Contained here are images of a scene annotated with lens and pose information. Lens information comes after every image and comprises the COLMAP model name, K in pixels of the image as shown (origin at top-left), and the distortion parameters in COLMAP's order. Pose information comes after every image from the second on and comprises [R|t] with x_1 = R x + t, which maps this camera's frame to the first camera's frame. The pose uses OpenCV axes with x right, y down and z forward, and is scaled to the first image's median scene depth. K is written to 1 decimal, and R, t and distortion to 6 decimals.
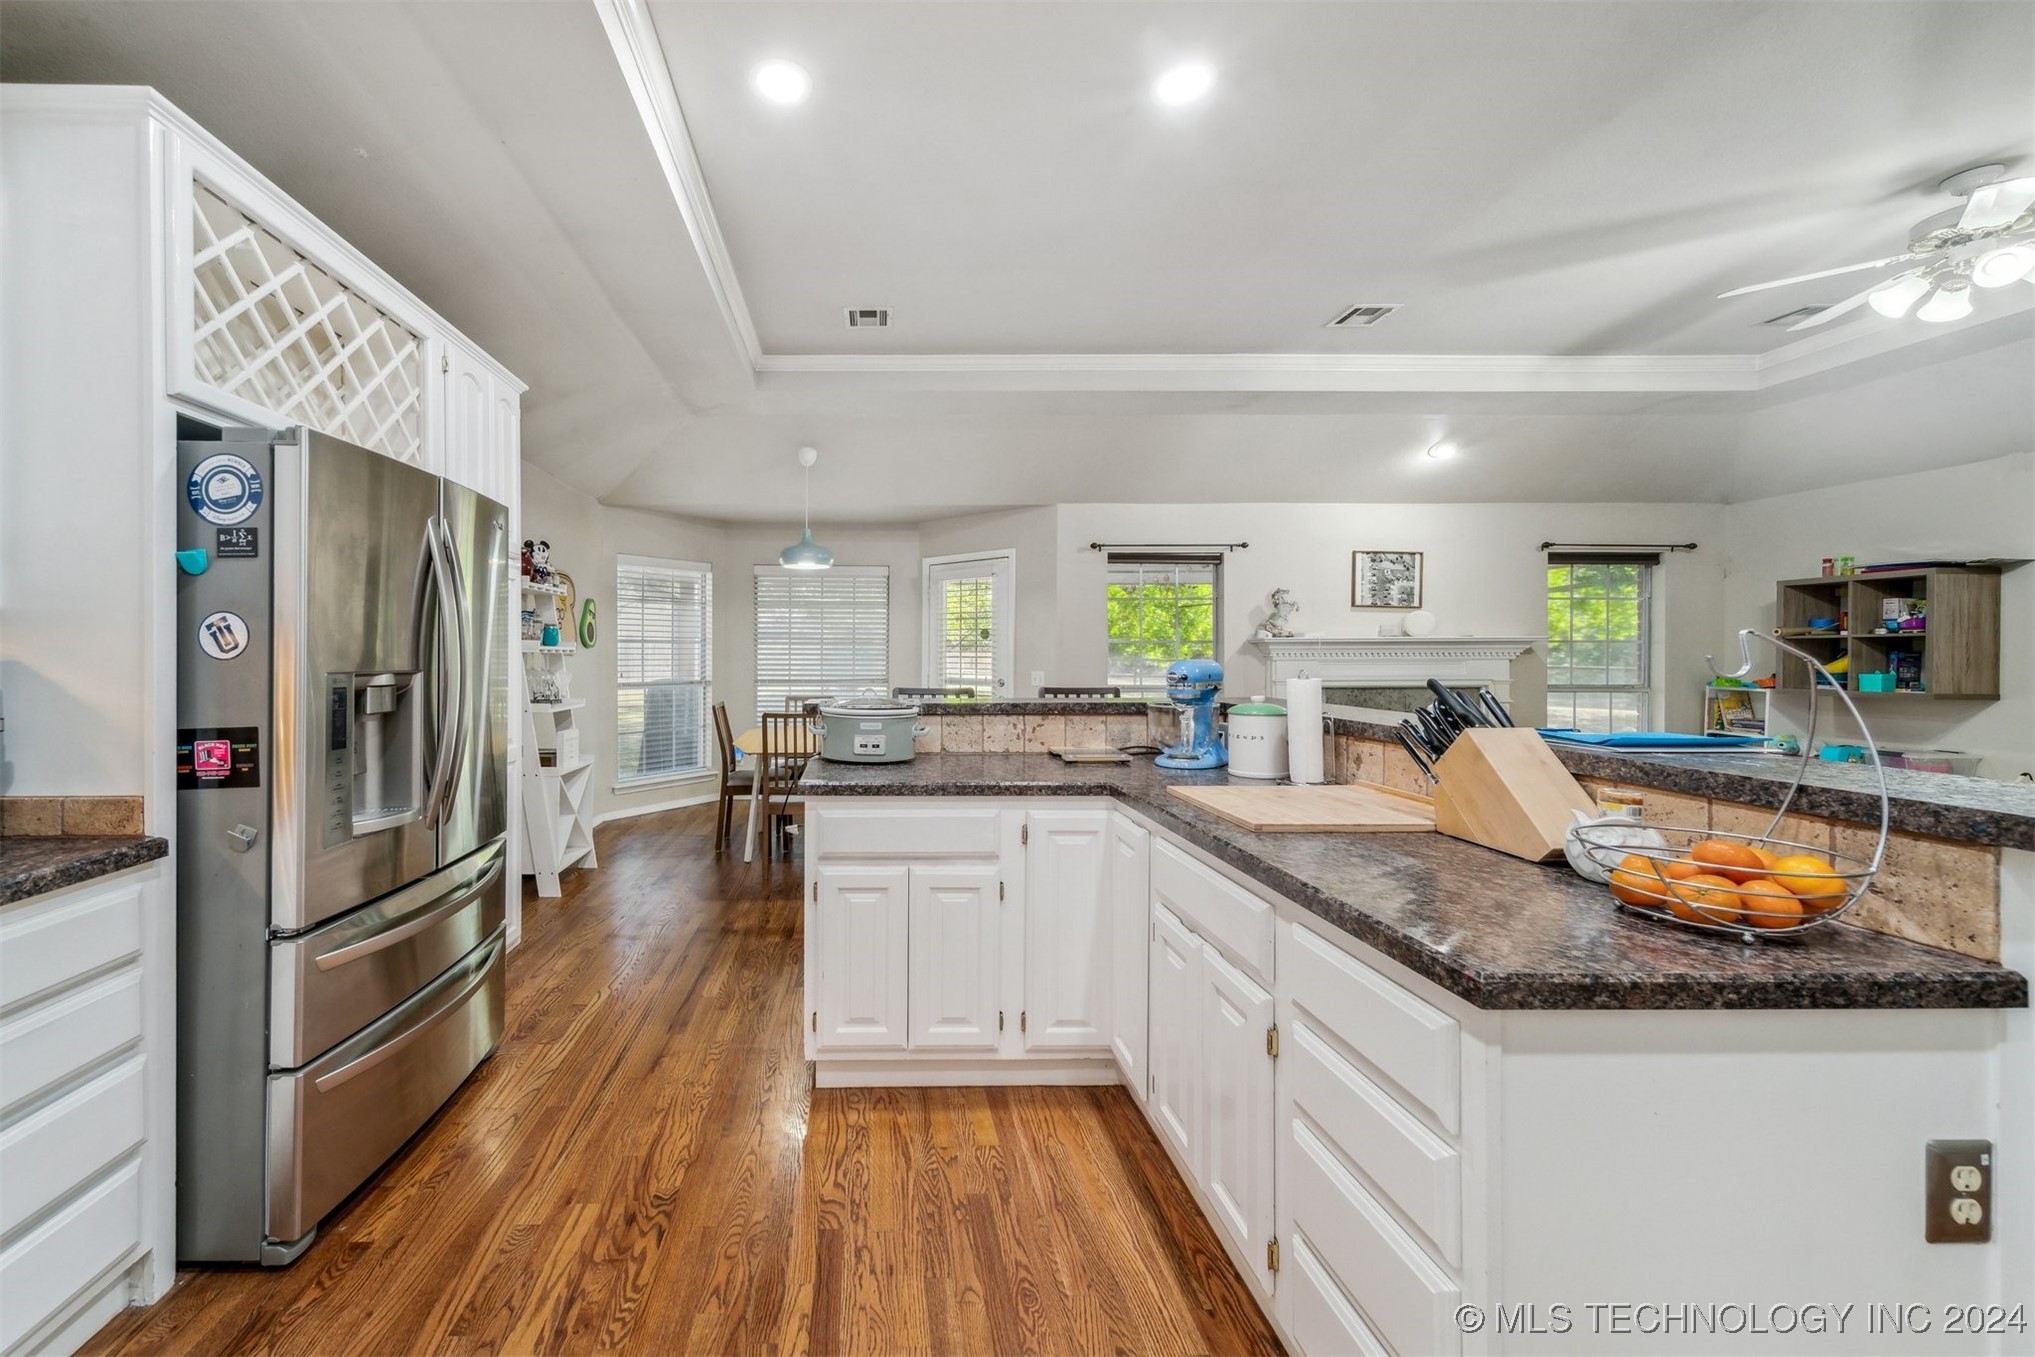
lens RADIAL K [[771.7, 0, 876.6], [0, 771.7, 655.7], [0, 0, 1]] dist [0.006364, -0.000160]
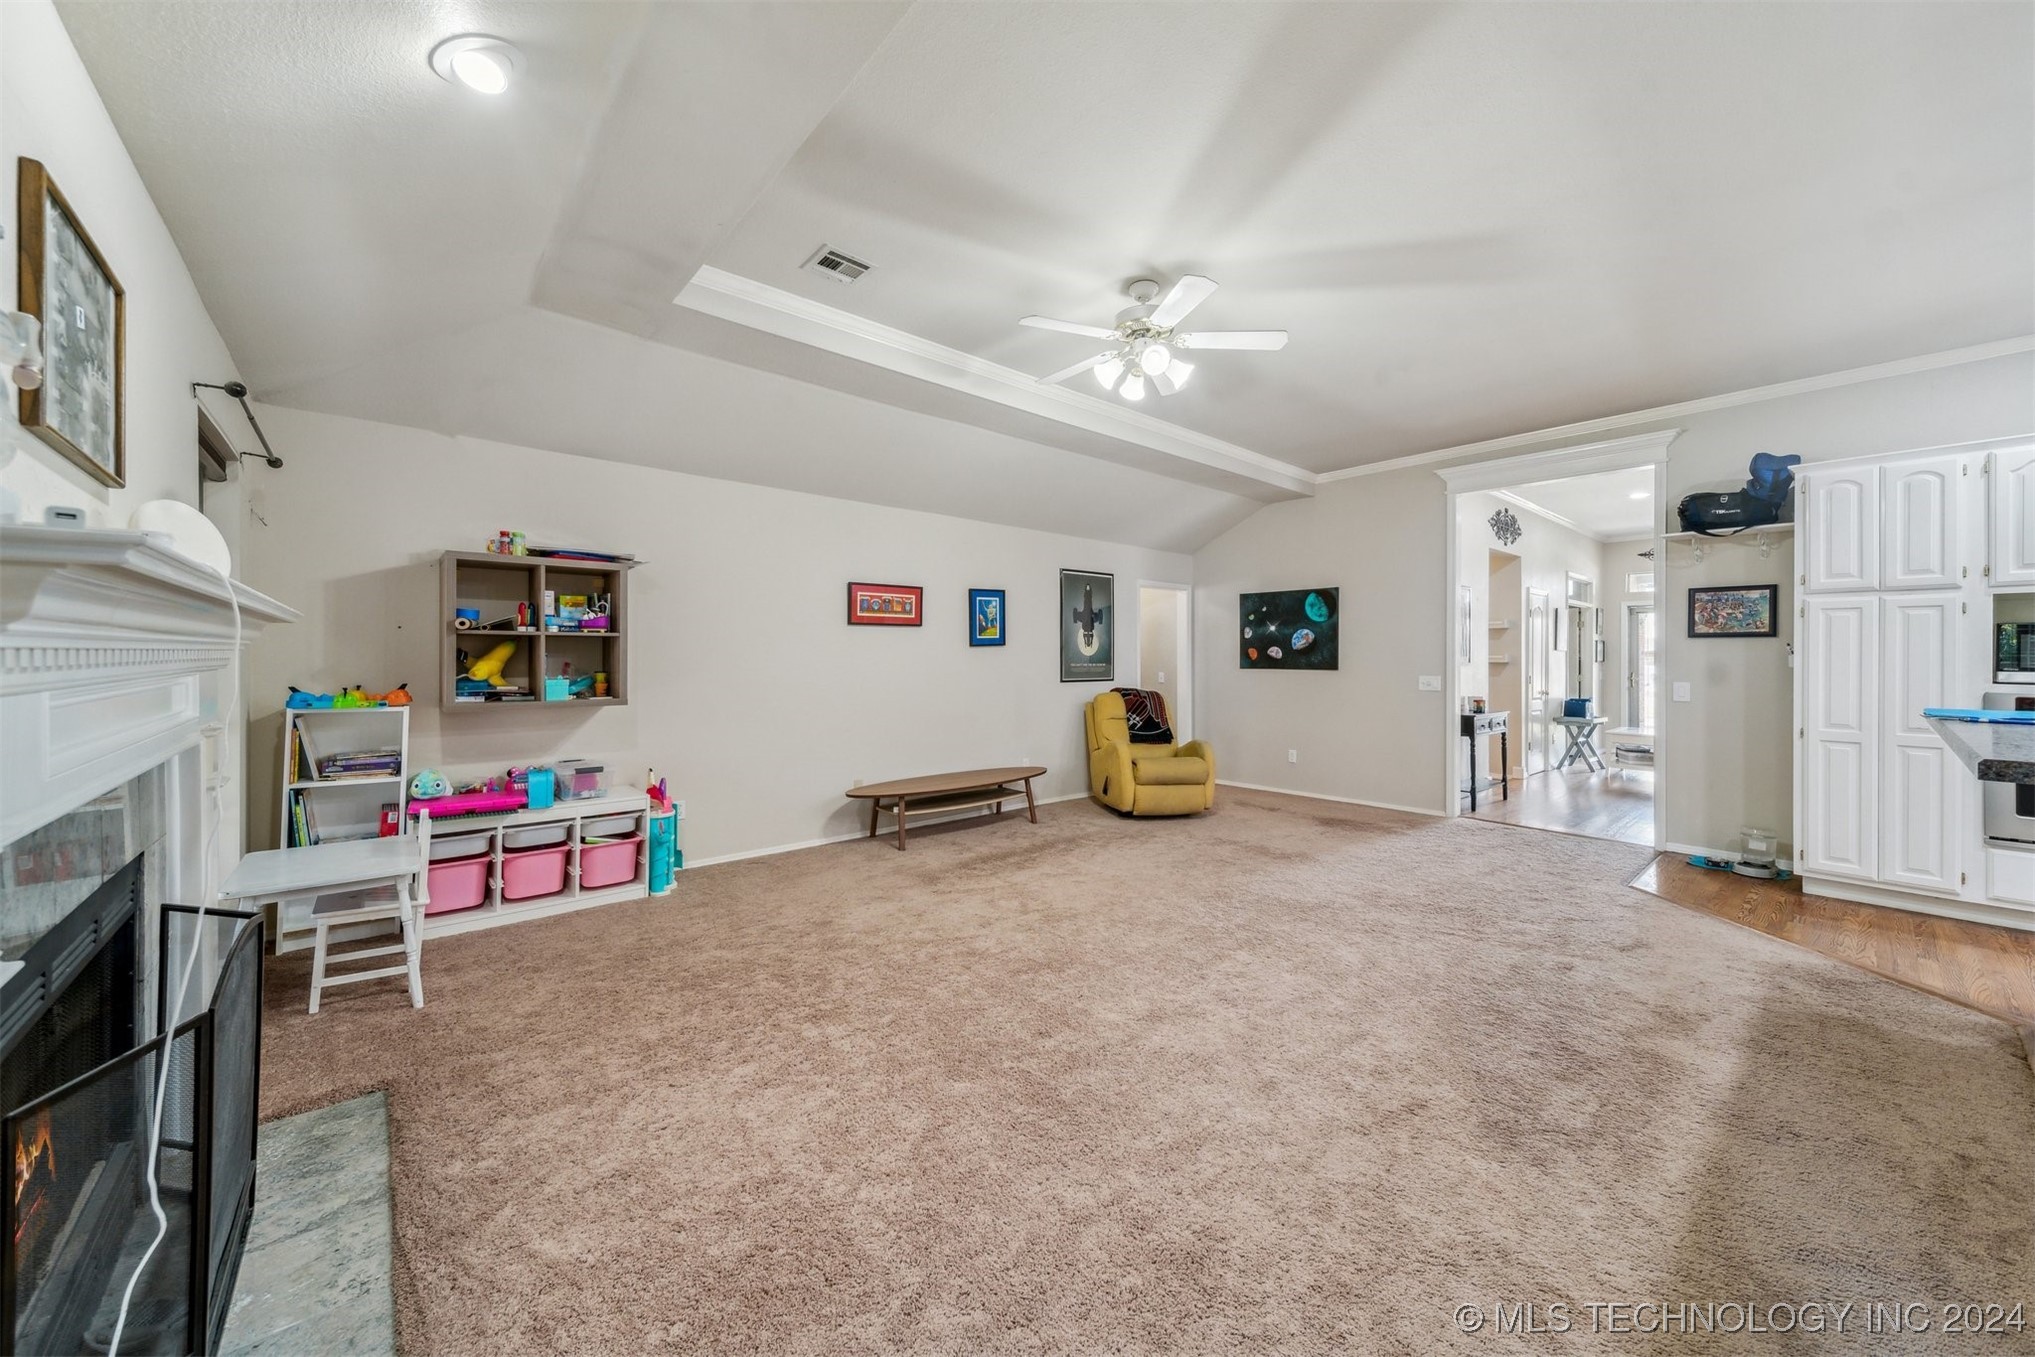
lens RADIAL K [[727.5, 0, 1020.3], [0, 727.5, 652.8], [0, 0, 1]] dist [0.008327, 0.000015]
pose [[-0.642355, 0.002512, 0.766403, 0.353562], [-0.002995, 0.999979, -0.005787, -0.002109], [-0.766401, -0.006013, -0.642334, 1.124140]]
